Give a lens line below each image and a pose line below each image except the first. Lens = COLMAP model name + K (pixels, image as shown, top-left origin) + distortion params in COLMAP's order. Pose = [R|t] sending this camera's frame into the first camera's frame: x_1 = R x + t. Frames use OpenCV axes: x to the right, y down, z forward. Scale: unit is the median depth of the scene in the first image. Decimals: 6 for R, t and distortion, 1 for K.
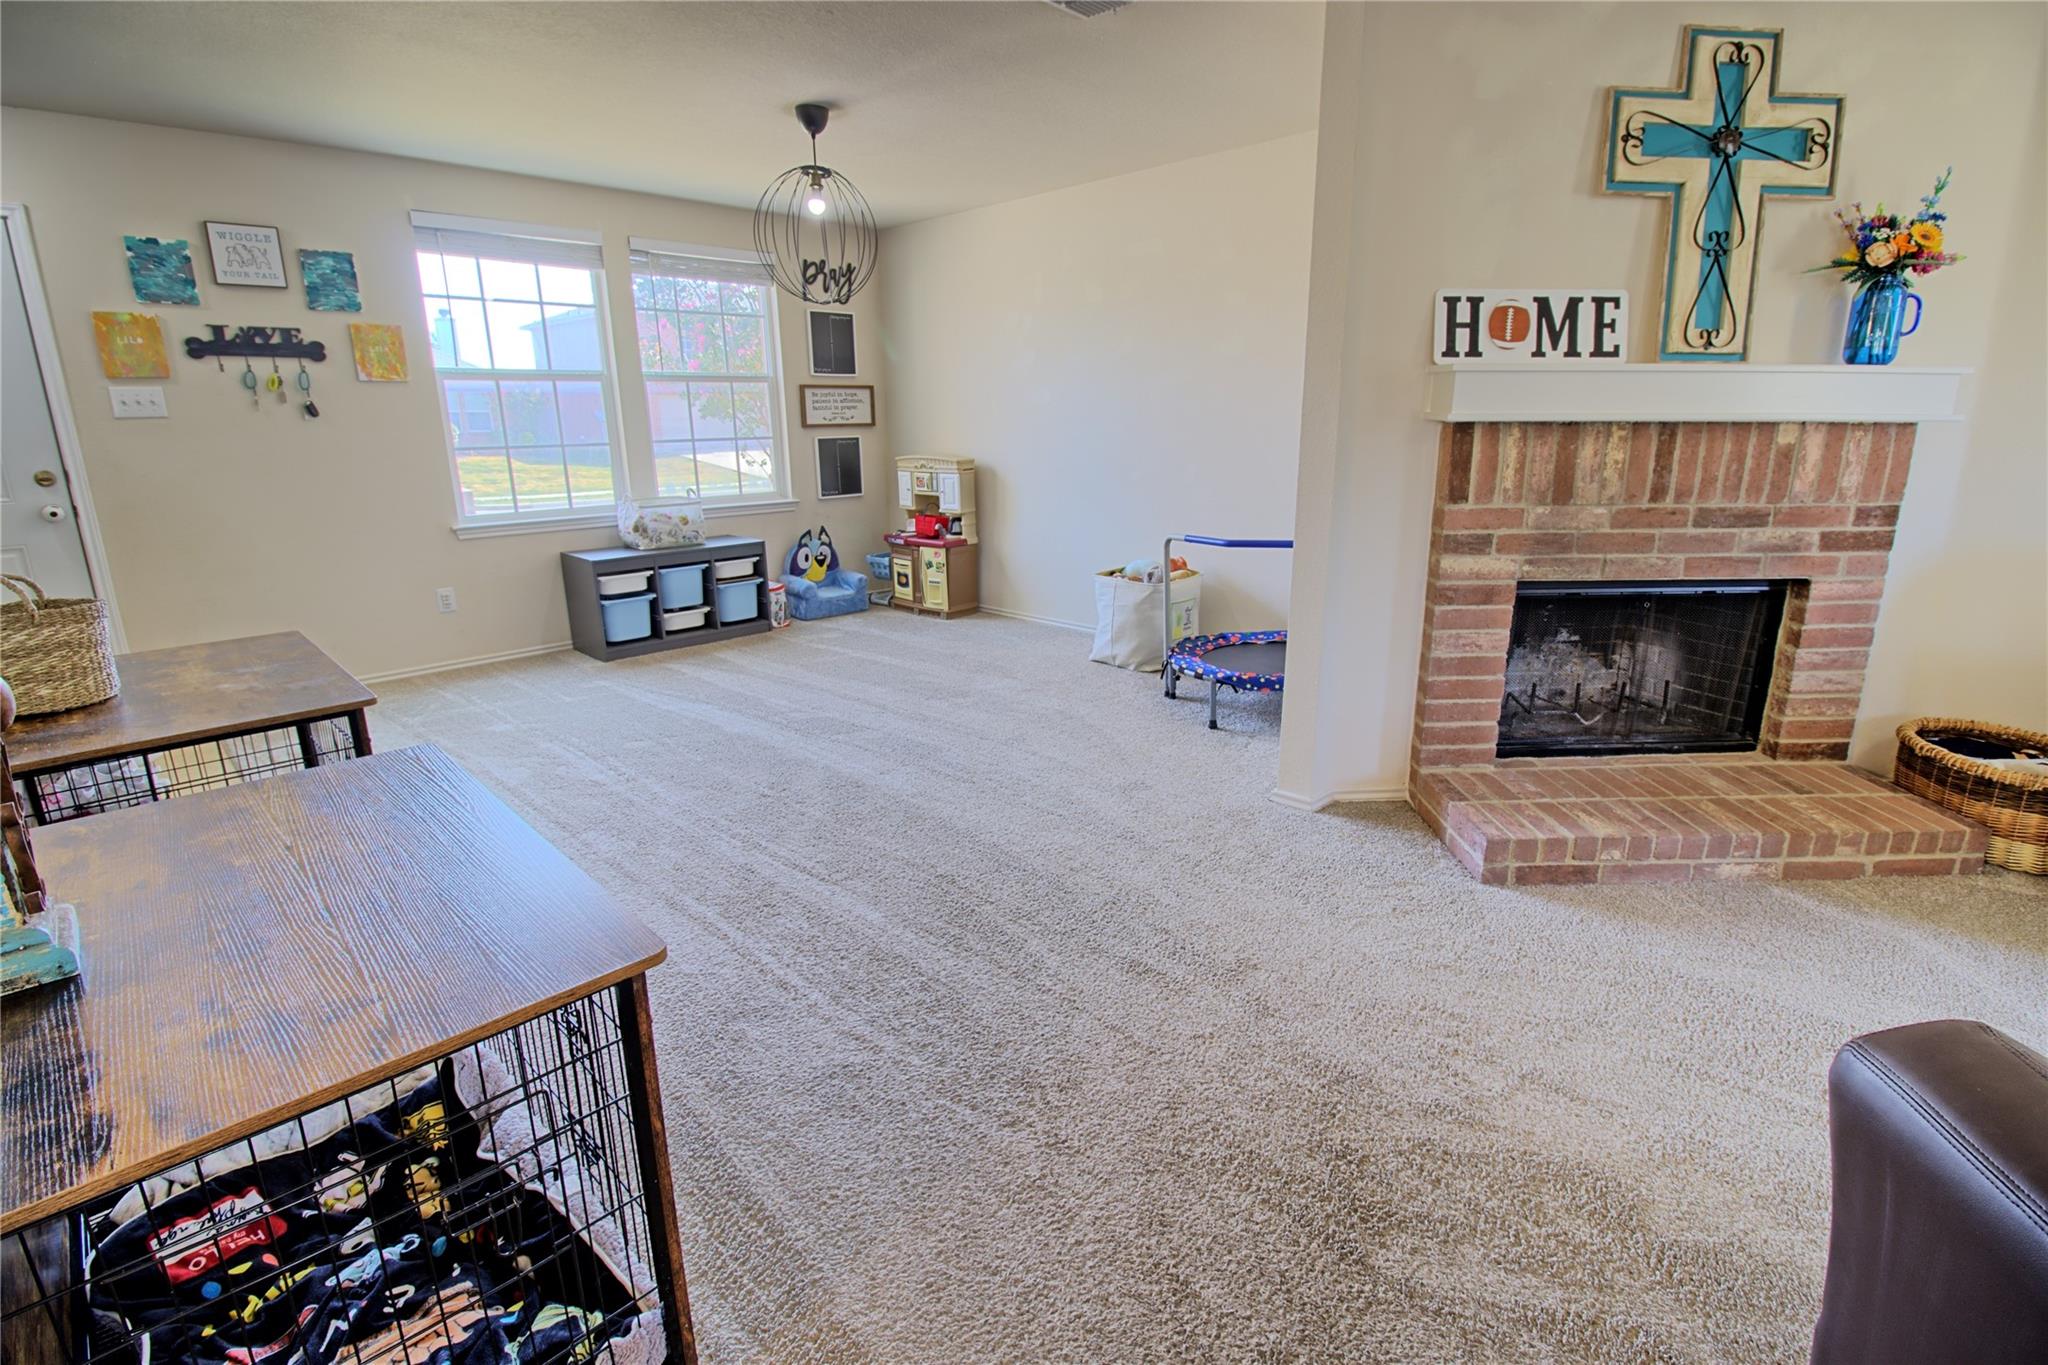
lens RADIAL K [[944.8, 0, 1042.8], [0, 944.8, 658.2], [0, 0, 1]] dist [0.002968, -0.013968]
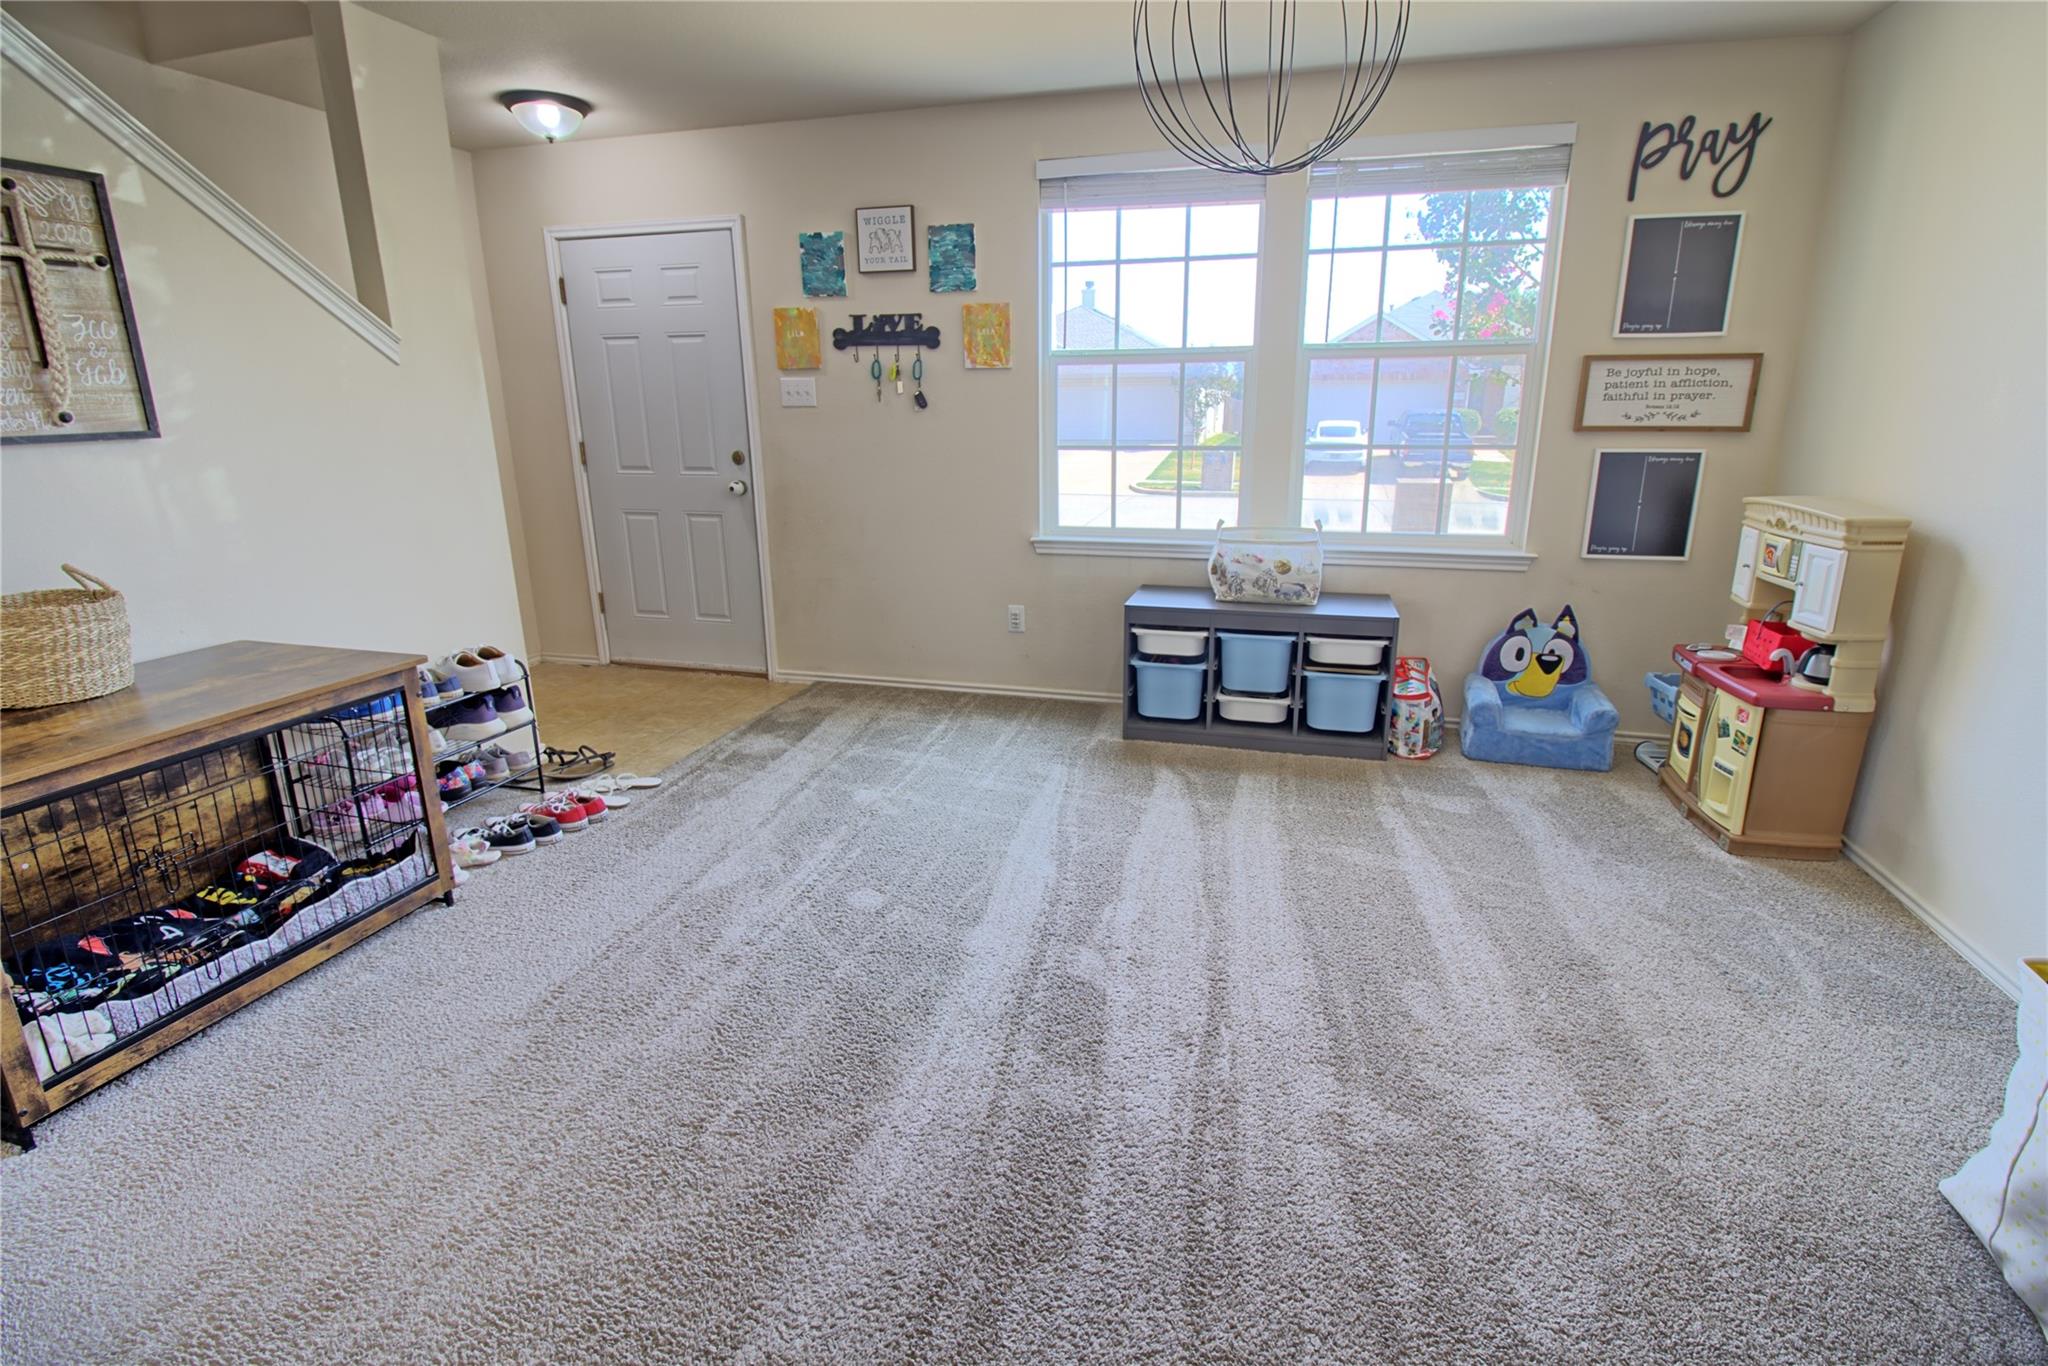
lens RADIAL K [[944.8, 0, 1042.8], [0, 944.8, 658.7], [0, 0, 1]] dist [0.002968, -0.013968]
pose [[0.485399, 0.230816, -0.843275, 0.157608], [-0.219387, 0.965818, 0.138076, -0.187231], [0.846320, 0.117981, 0.519445, 0.700244]]
